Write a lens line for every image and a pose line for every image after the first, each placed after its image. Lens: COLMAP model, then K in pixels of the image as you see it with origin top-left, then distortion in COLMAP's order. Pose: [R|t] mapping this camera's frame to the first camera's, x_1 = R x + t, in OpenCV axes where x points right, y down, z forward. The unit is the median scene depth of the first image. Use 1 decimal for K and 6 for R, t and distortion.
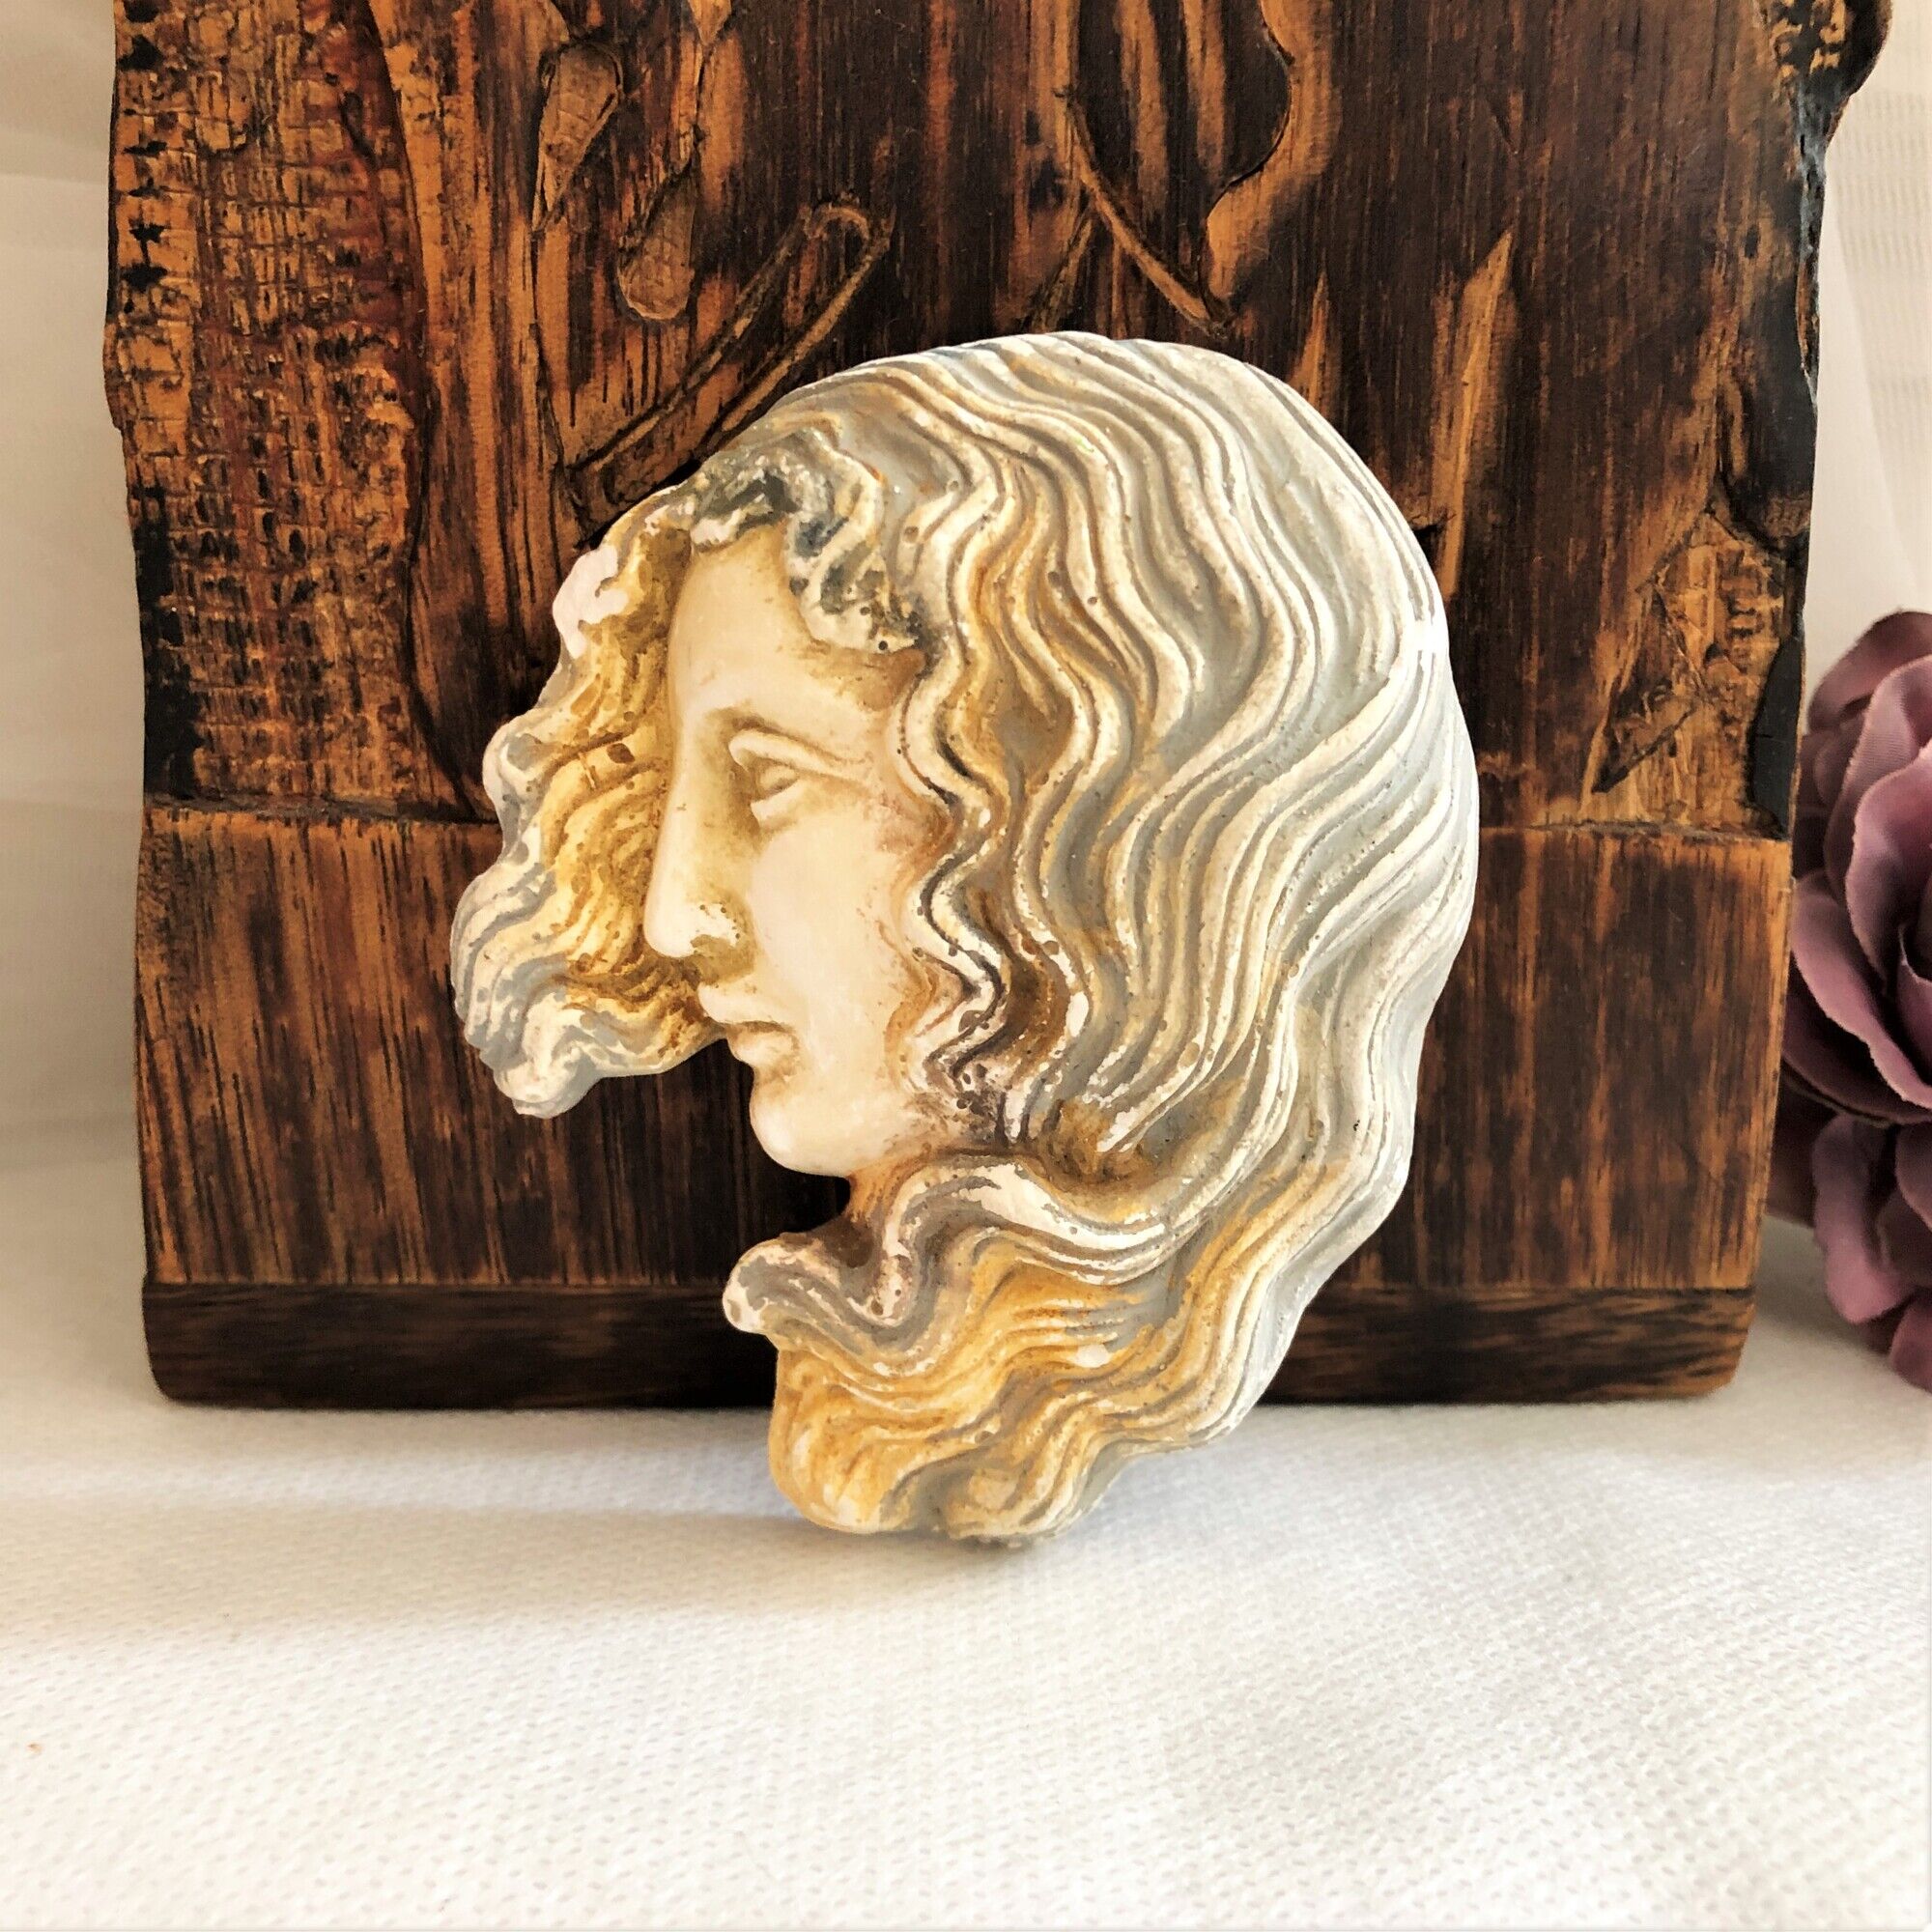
lens RADIAL K [[2180.8, 0, 953.2], [0, 2180.8, 968.2], [0, 0, 1]] dist [0.006145, 0.000000]
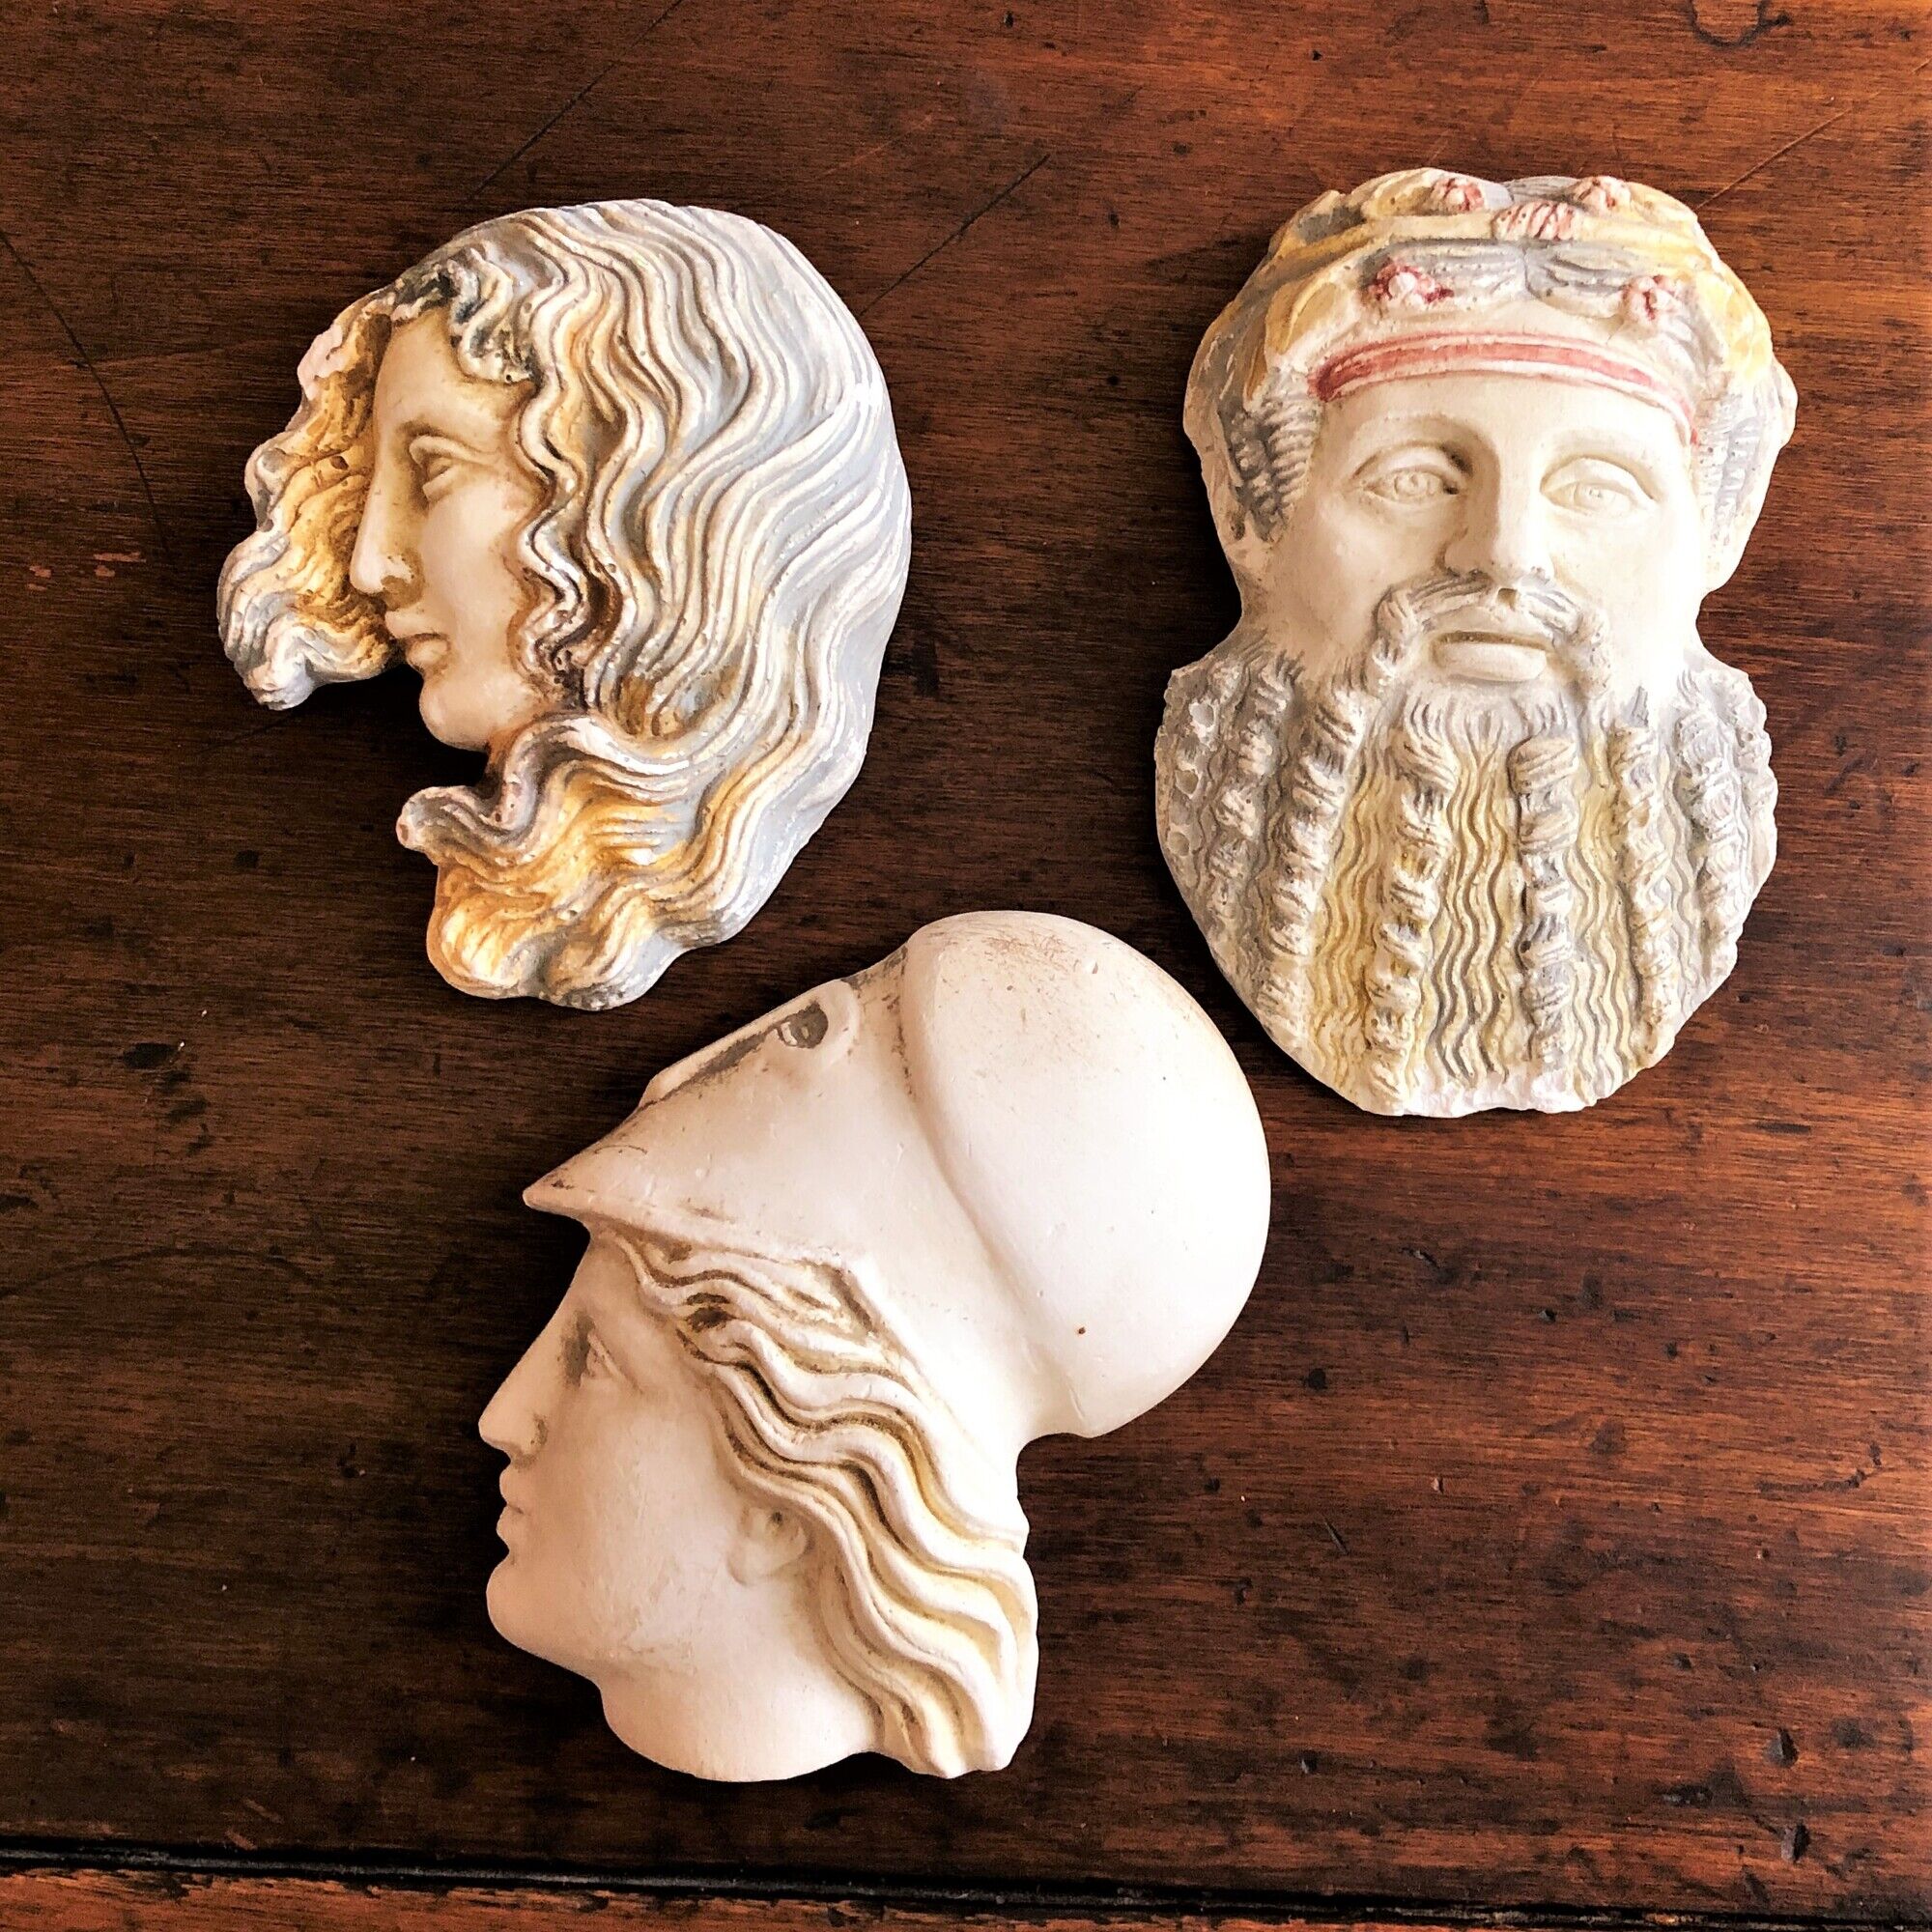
lens RADIAL K [[2161.6, 0, 981.1], [0, 2161.6, 824.2], [0, 0, 1]] dist [-0.019287, 0.000000]
pose [[0.993987, 0.017016, 0.108168, 0.137589], [-0.007050, 0.995747, -0.091863, 0.300273], [-0.109271, 0.090548, 0.989879, -0.522803]]
